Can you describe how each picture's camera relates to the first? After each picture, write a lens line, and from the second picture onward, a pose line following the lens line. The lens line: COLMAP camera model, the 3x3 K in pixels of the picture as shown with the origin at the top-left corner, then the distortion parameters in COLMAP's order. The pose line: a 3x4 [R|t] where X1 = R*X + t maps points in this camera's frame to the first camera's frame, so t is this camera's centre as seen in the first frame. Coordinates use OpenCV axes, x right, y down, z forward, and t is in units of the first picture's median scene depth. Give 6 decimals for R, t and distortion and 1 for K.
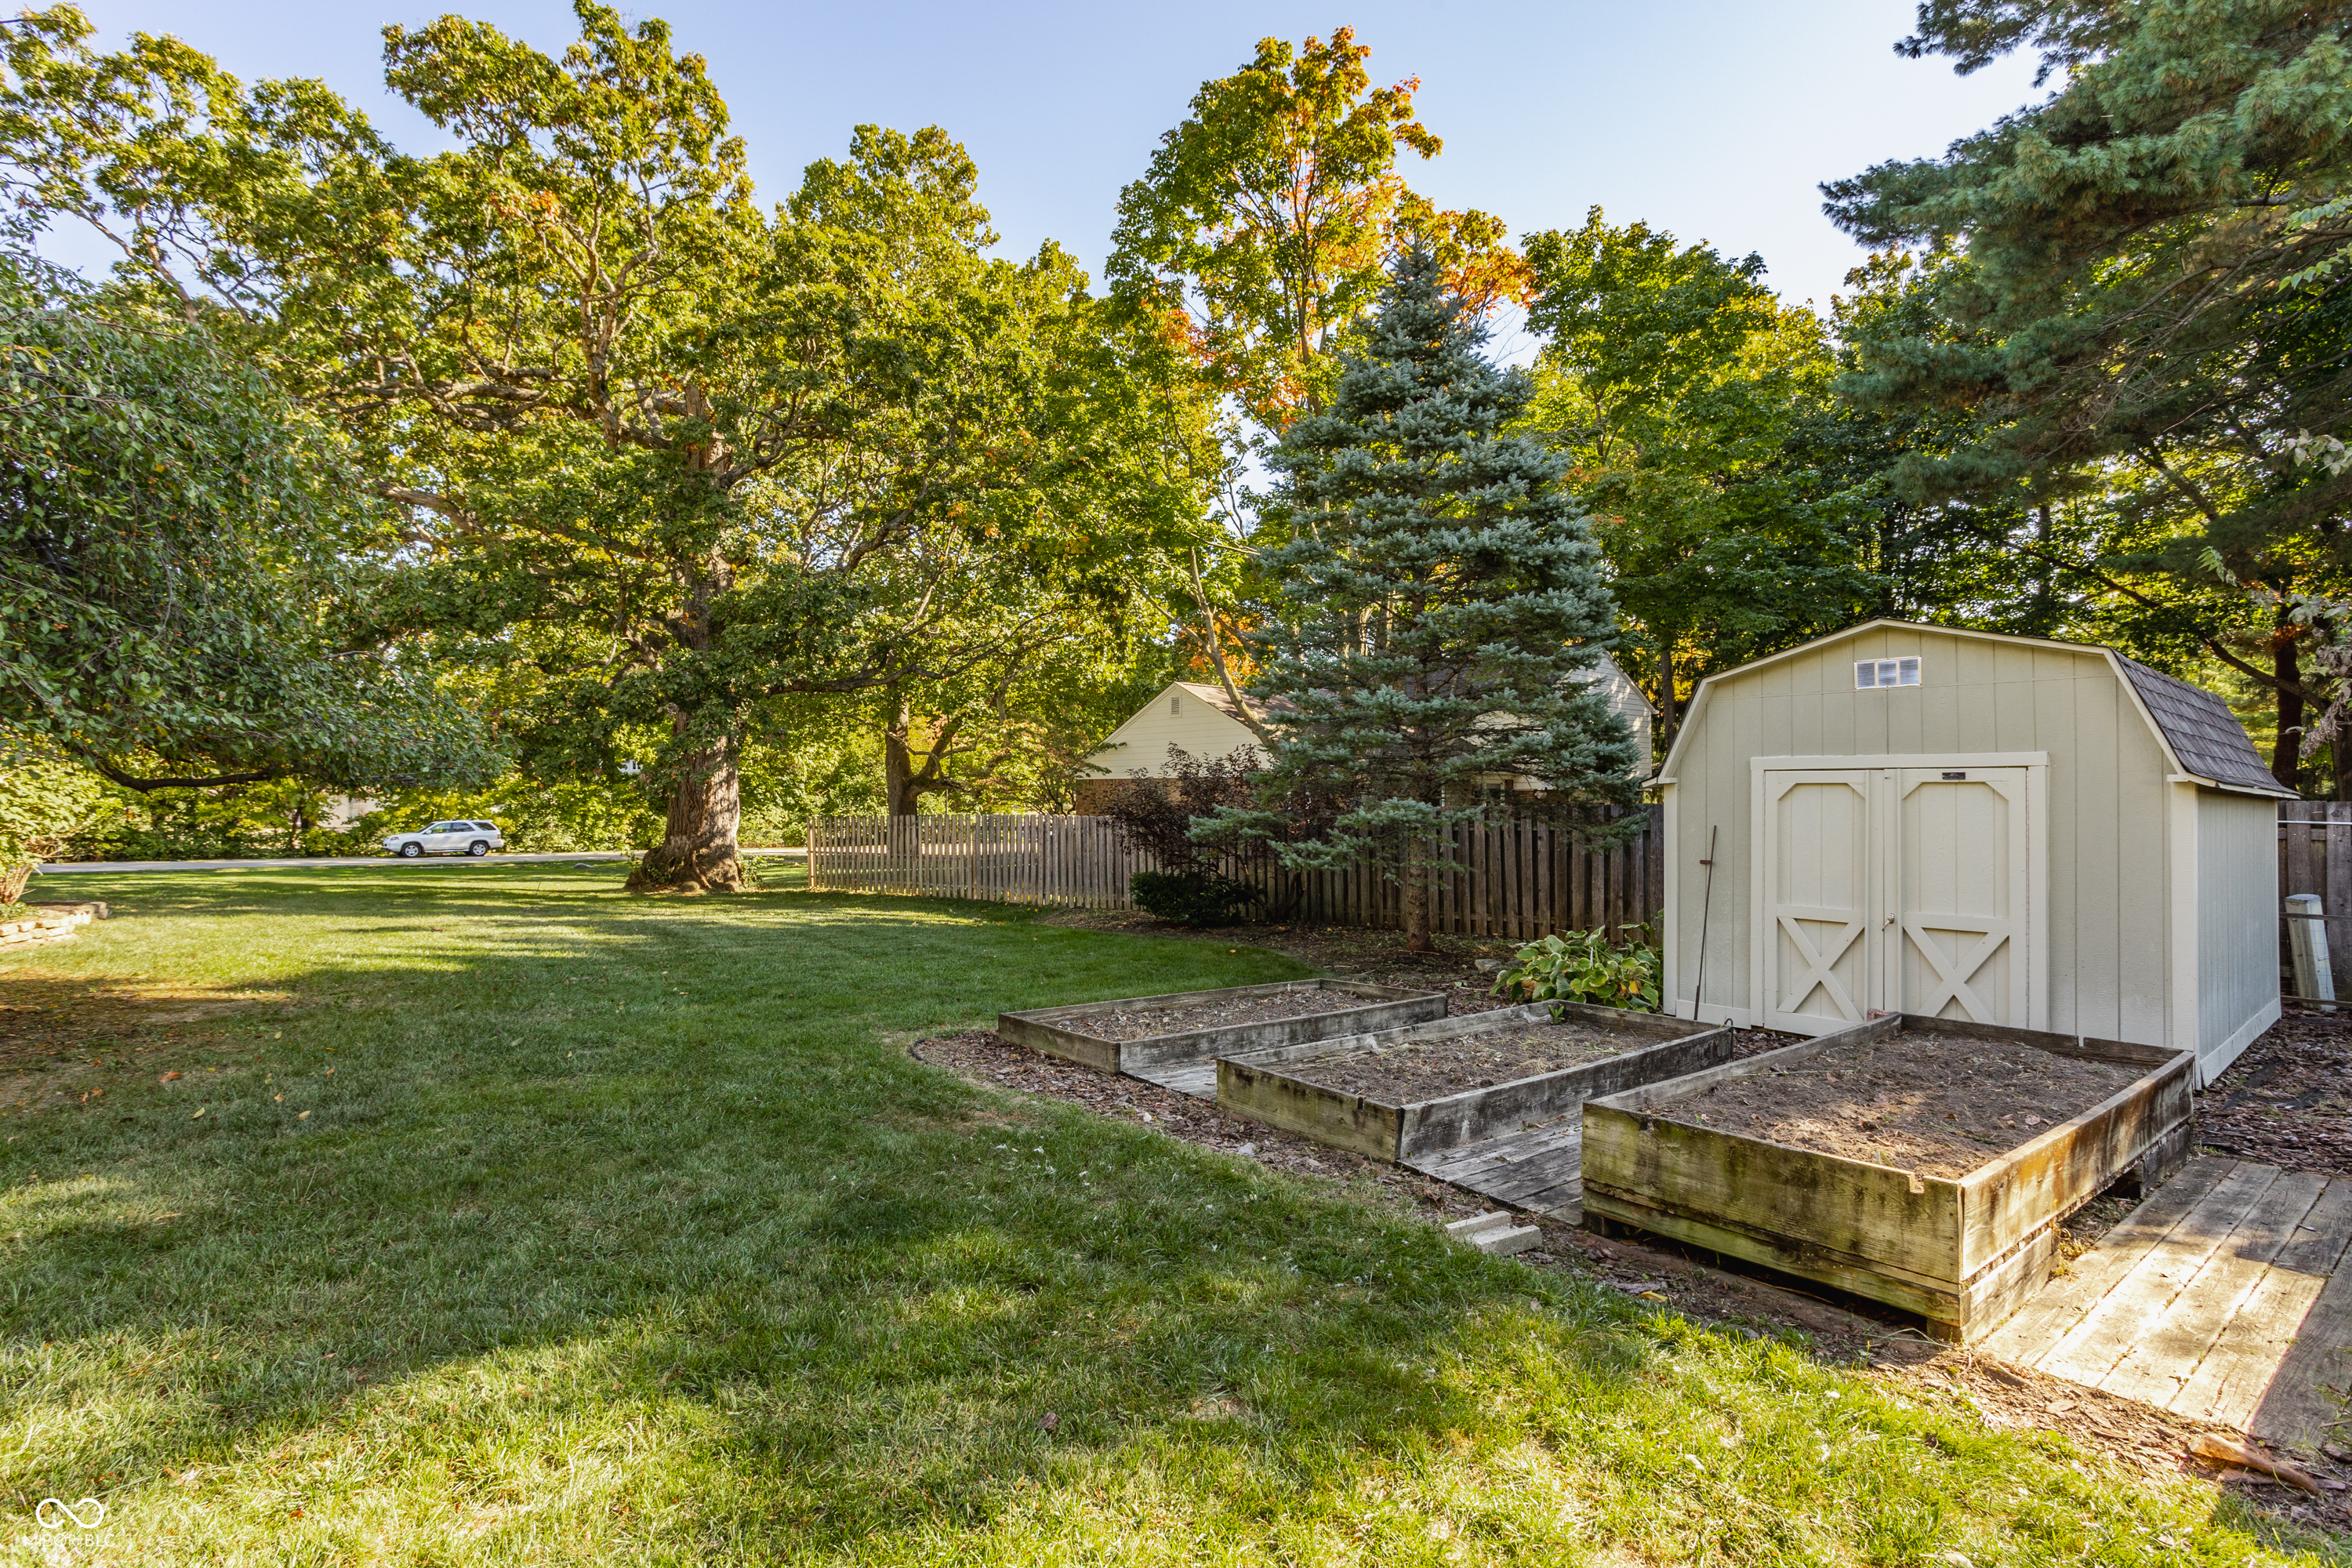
lens RADIAL K [[1127.4, 0, 1144.1], [0, 1127.4, 755.9], [0, 0, 1]] dist [0.001496, 0.000419]
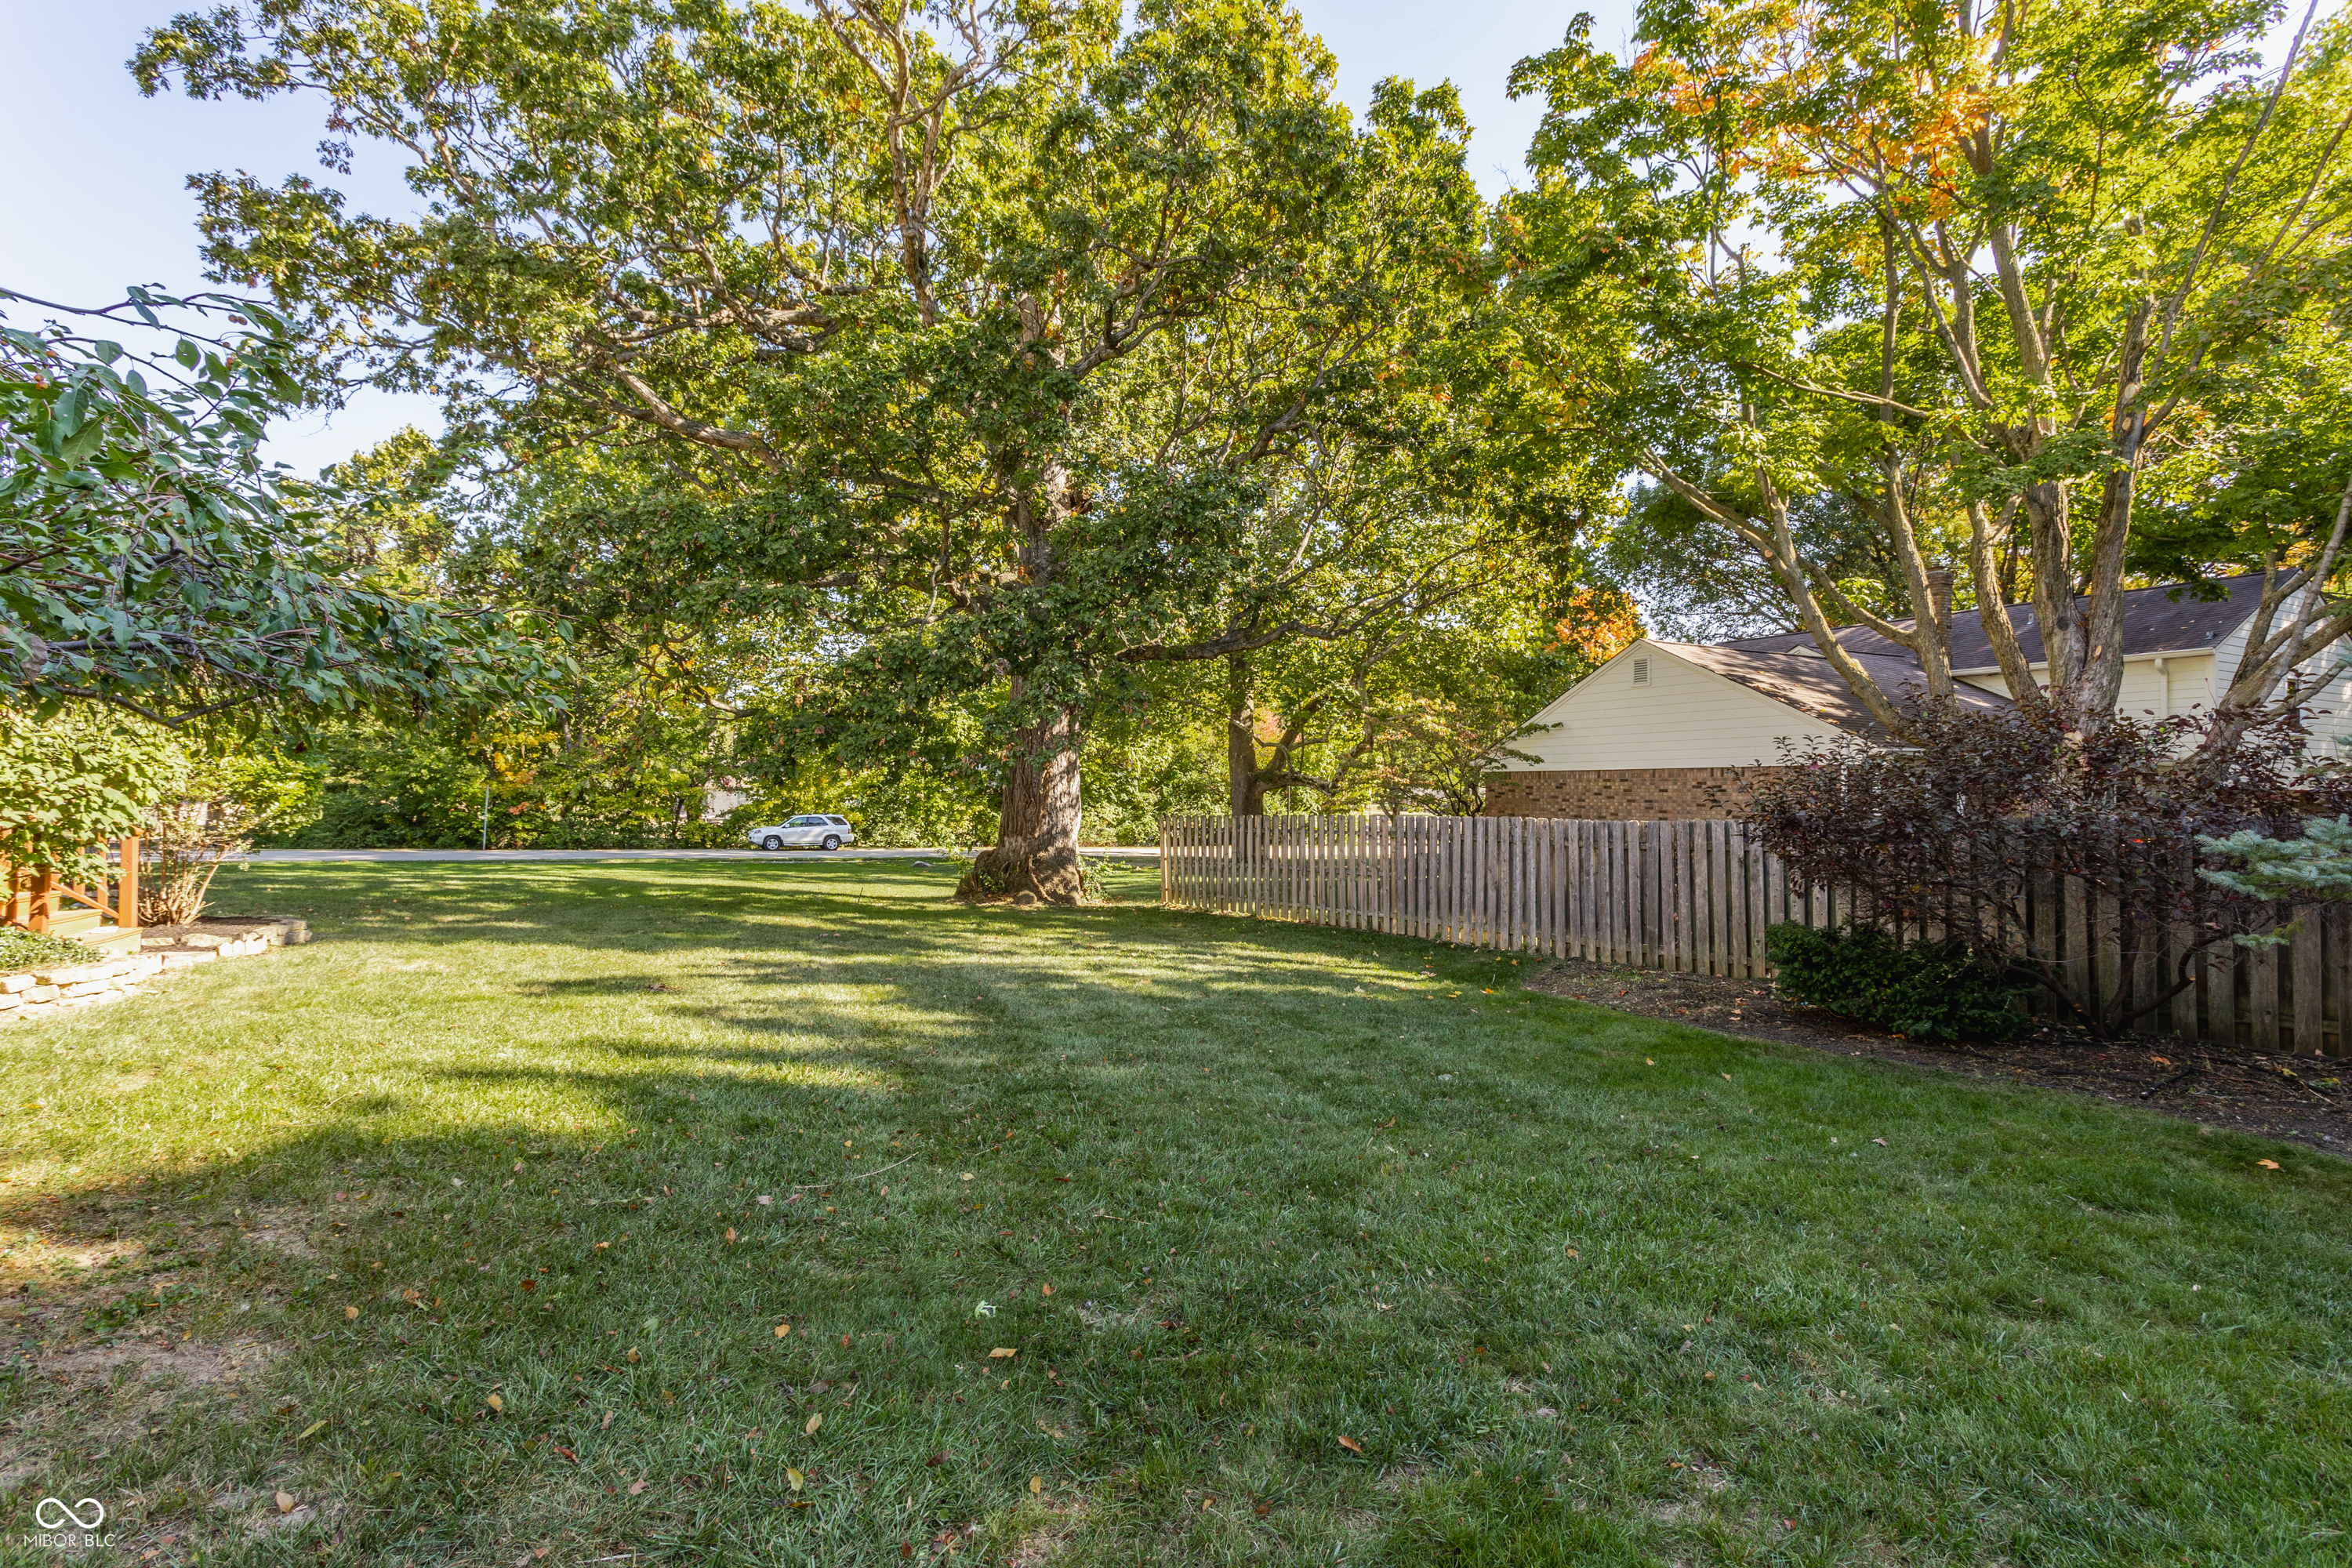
lens RADIAL K [[1127.4, 0, 1144.1], [0, 1127.4, 755.9], [0, 0, 1]] dist [0.001496, 0.000419]
pose [[0.961397, -0.003160, -0.275148, -0.054371], [0.003171, 0.999995, -0.000404, 0.007076], [0.275148, -0.000484, 0.961402, 0.134305]]
